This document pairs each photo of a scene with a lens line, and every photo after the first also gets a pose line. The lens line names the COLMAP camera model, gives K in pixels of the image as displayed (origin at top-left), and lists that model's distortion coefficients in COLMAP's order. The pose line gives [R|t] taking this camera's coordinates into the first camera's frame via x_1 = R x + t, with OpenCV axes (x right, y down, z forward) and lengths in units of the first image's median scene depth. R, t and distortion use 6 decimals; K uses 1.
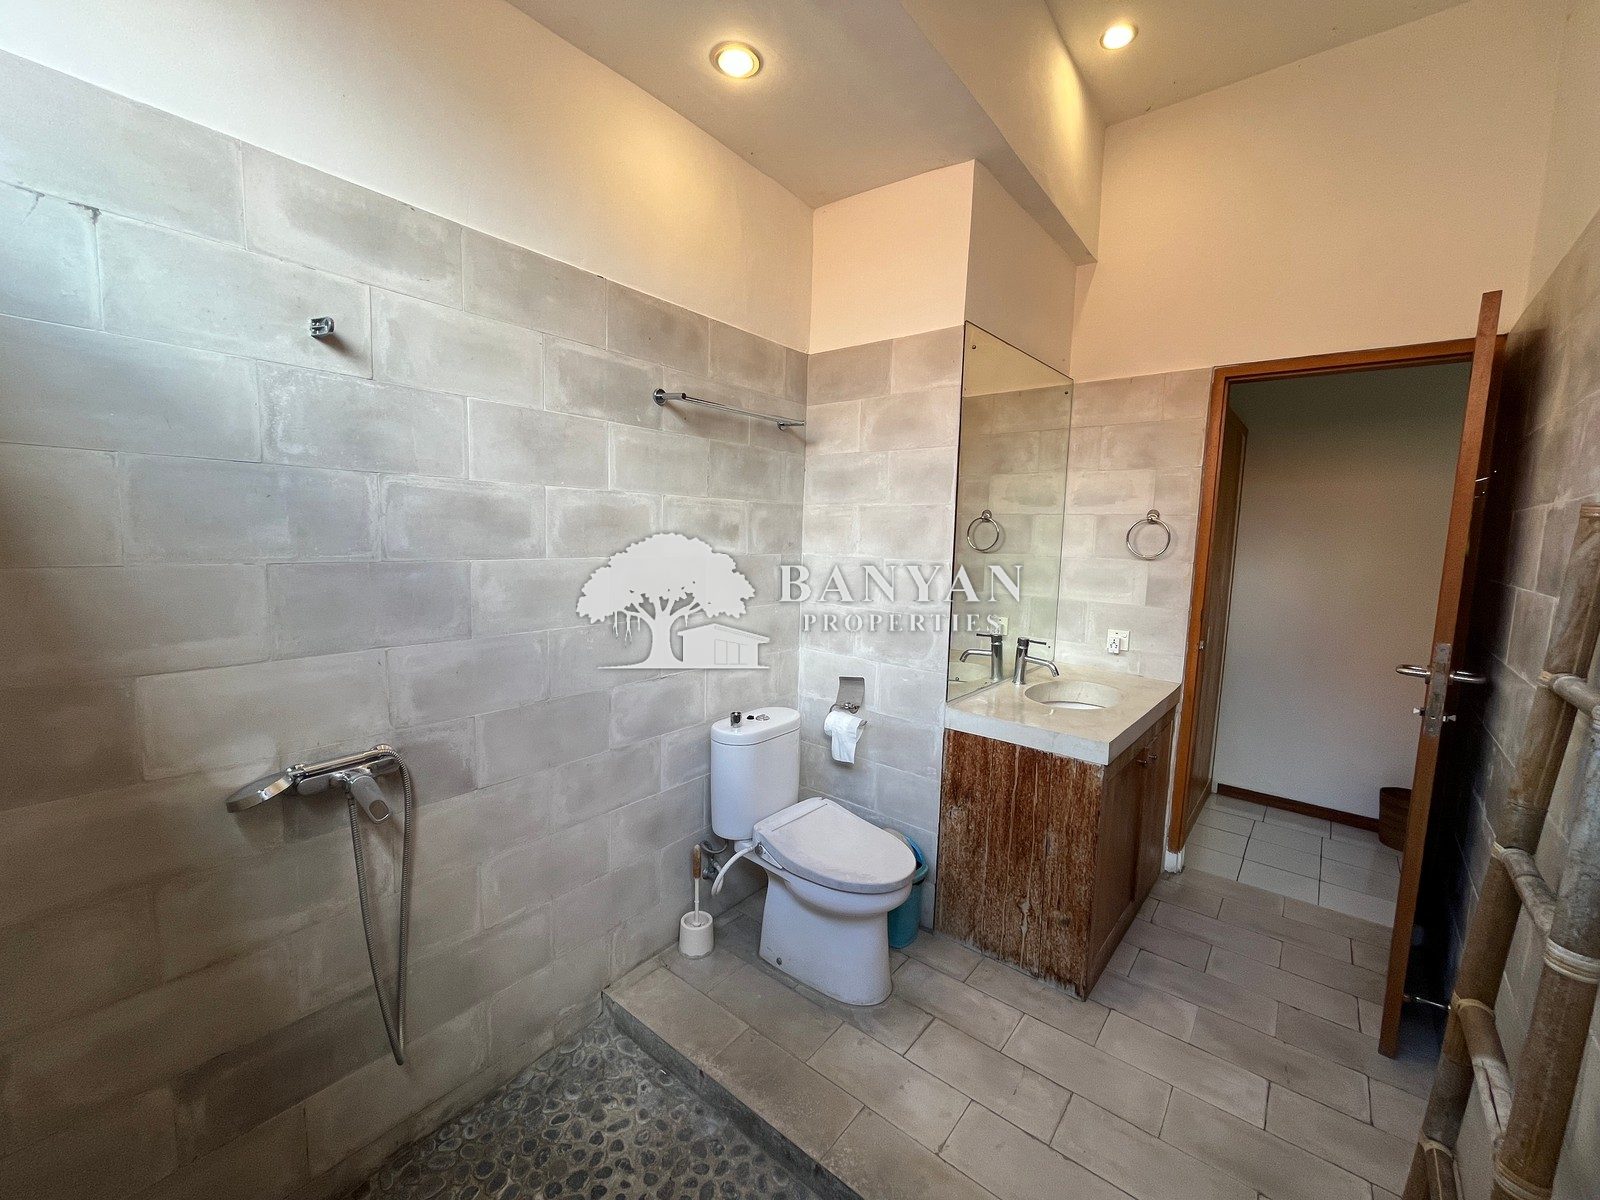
lens RADIAL K [[647.3, 0, 800.0], [0, 647.3, 600.0], [0, 0, 1]] dist [-0.010692, -0.000015]
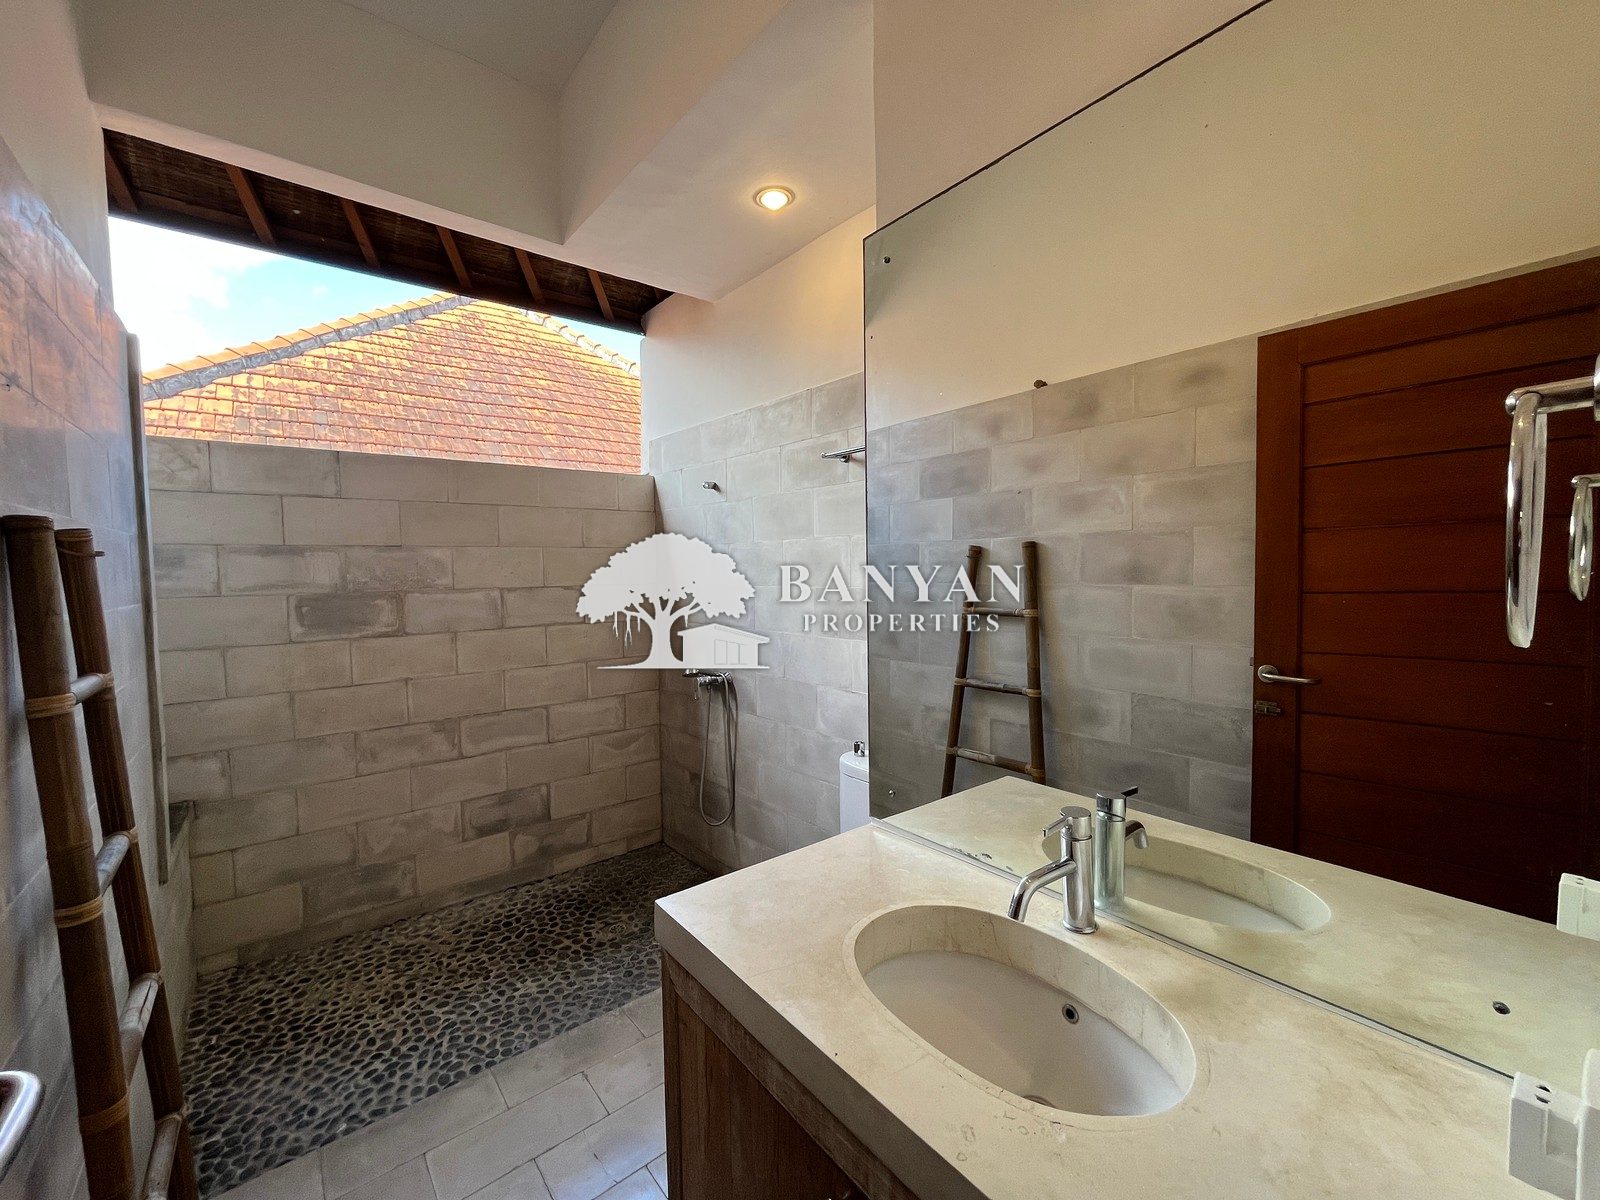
lens RADIAL K [[647.3, 0, 800.0], [0, 647.3, 600.0], [0, 0, 1]] dist [-0.010692, -0.000015]
pose [[-0.197973, 0.021521, -0.979971, 1.255822], [-0.102537, 0.993819, 0.042539, -0.111847], [0.974830, 0.108905, -0.194543, 1.485255]]
